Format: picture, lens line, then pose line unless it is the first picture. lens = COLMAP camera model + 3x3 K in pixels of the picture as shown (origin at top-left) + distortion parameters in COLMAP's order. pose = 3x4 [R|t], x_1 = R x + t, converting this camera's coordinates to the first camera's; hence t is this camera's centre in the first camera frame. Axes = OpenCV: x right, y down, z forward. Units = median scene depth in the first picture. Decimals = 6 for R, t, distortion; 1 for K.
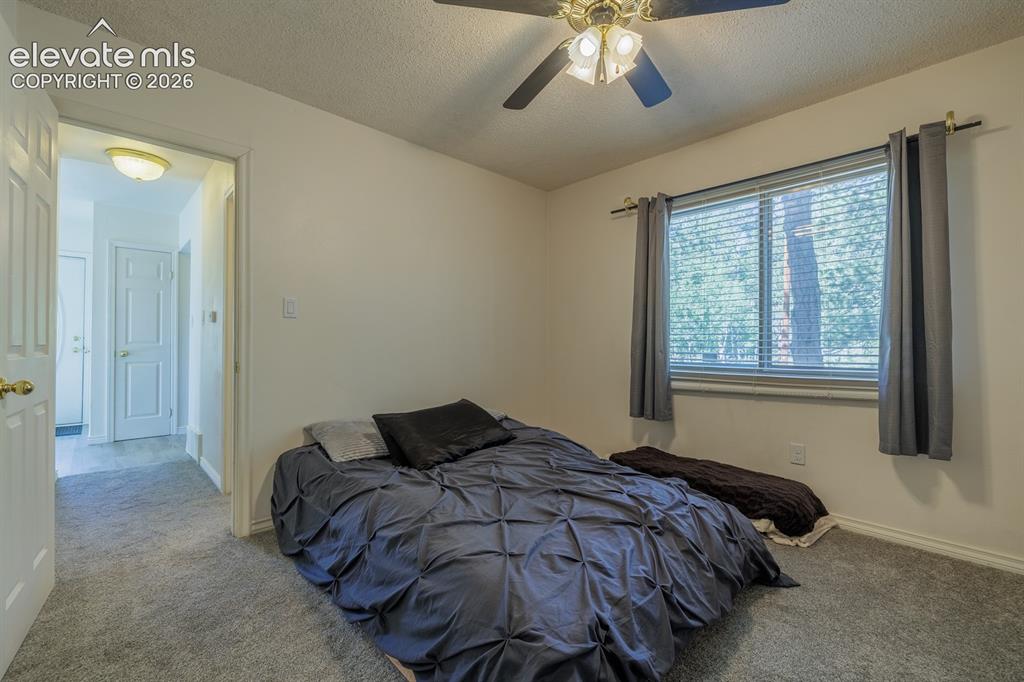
lens RADIAL K [[430.6, 0, 510.7], [0, 430.6, 342.7], [0, 0, 1]] dist [0.003586, 0.000211]
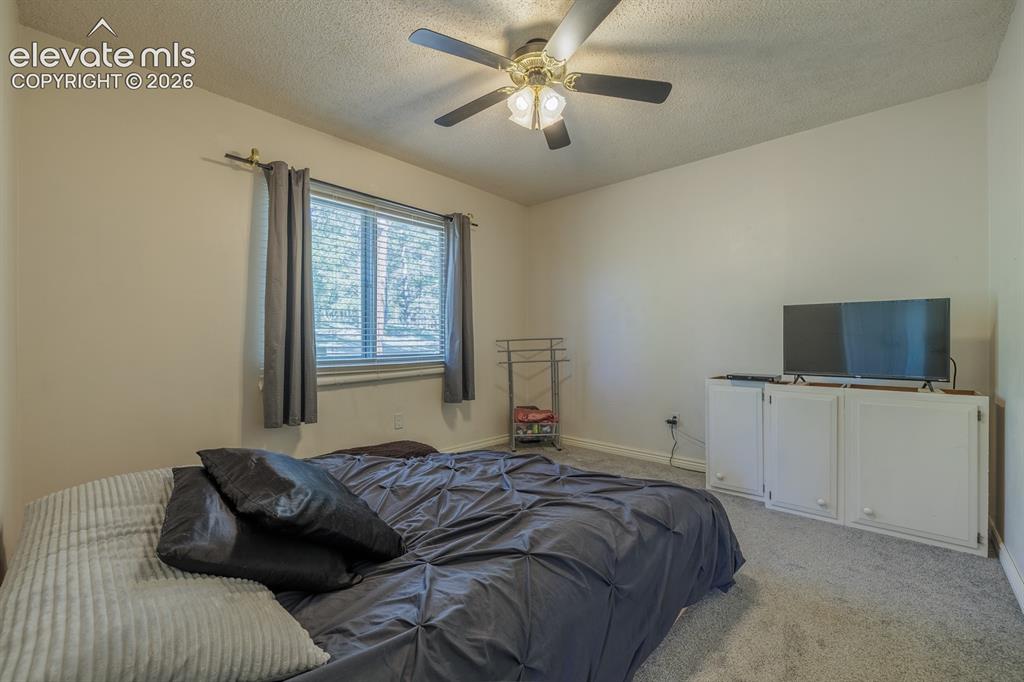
lens RADIAL K [[430.6, 0, 510.7], [0, 430.6, 342.7], [0, 0, 1]] dist [0.003586, 0.000211]
pose [[-0.065913, -0.012155, 0.997751, -0.630806], [-0.002346, 0.999925, 0.012026, 0.001053], [-0.997823, -0.001548, -0.065937, 0.698311]]
